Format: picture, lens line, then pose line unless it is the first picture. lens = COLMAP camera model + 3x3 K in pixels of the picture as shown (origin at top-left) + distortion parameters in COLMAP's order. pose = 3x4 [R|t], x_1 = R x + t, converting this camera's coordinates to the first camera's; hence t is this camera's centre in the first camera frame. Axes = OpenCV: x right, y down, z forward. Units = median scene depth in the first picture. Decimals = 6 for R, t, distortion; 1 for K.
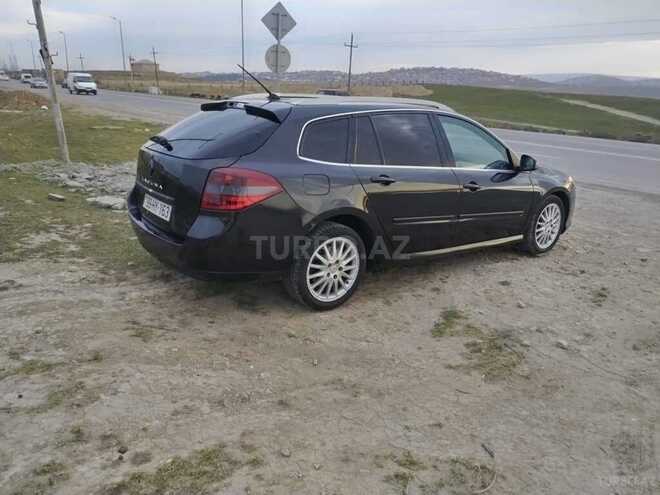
lens RADIAL K [[499.1, 0, 325.2], [0, 499.1, 247.7], [0, 0, 1]] dist [-0.000022, 0.001919]
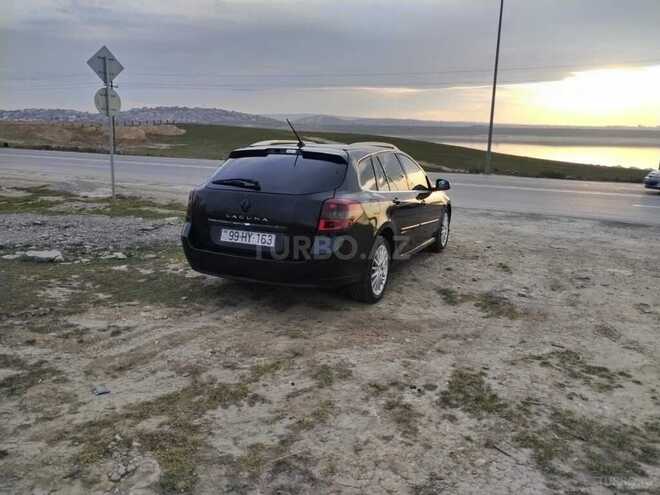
lens RADIAL K [[484.4, 0, 341.1], [0, 484.4, 247.3], [0, 0, 1]] dist [0.019885, 0.002613]
pose [[0.881366, -0.119563, 0.457054, -0.610564], [0.150760, 0.988044, -0.032252, 0.009238], [-0.447733, 0.097331, 0.888854, -0.104205]]
